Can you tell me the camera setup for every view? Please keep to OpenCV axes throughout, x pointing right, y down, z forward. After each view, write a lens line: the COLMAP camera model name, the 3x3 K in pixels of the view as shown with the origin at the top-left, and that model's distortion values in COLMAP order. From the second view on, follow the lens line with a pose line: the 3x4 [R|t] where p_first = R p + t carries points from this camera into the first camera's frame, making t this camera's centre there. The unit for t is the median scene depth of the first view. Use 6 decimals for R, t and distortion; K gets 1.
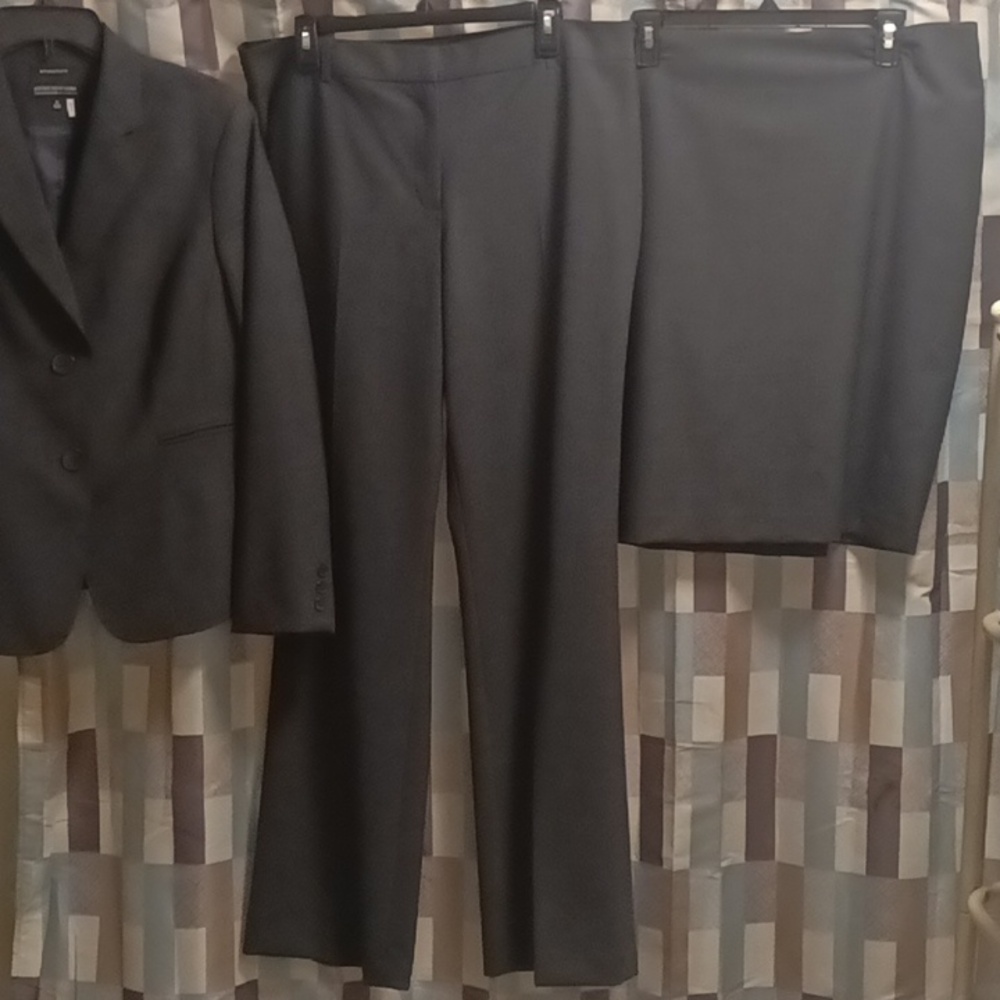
lens RADIAL K [[1810.3, 0, 506.1], [0, 1810.3, 504.5], [0, 0, 1]] dist [0.221637, 0.000000]
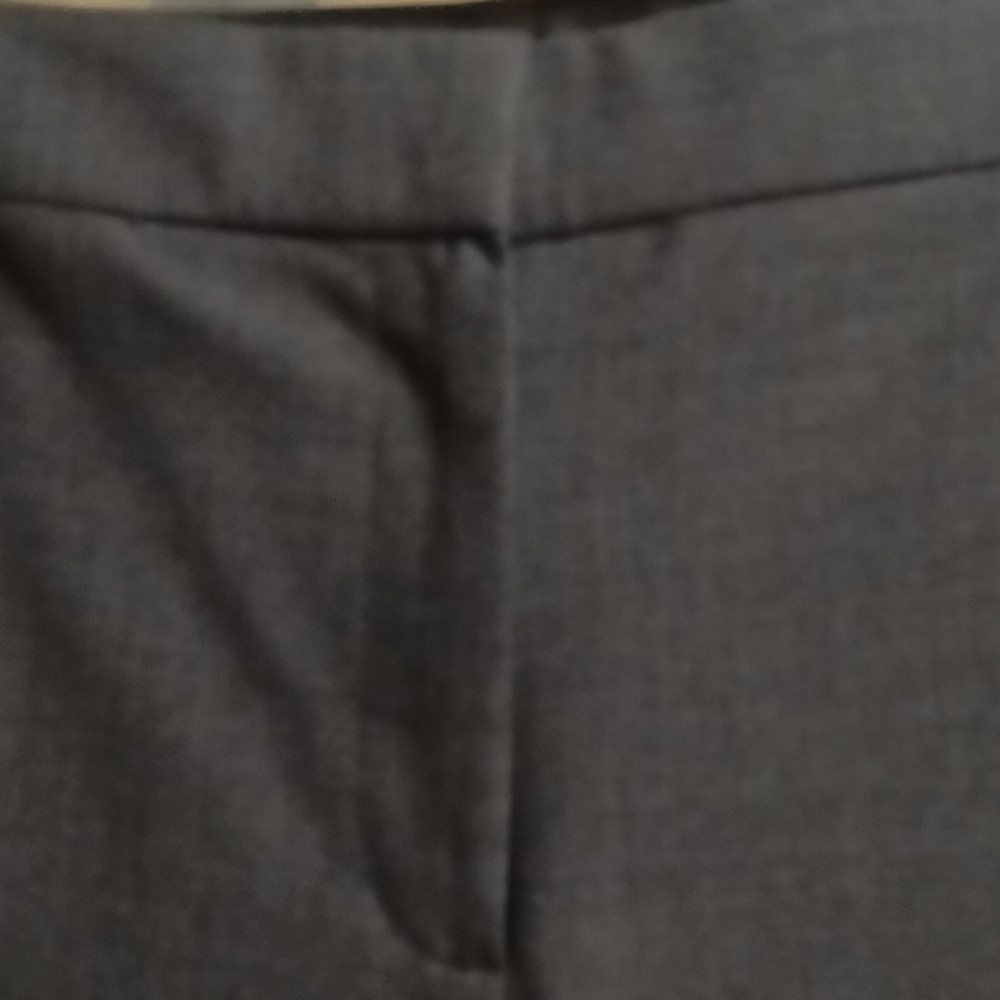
lens RADIAL K [[1810.3, 0, 499.1], [0, 1810.3, 501.0], [0, 0, 1]] dist [0.221637, 0.000000]
pose [[0.999204, 0.030261, -0.025975, -0.033555], [-0.032291, 0.996137, -0.081659, -0.191187], [0.023404, 0.082432, 0.996322, 0.828031]]
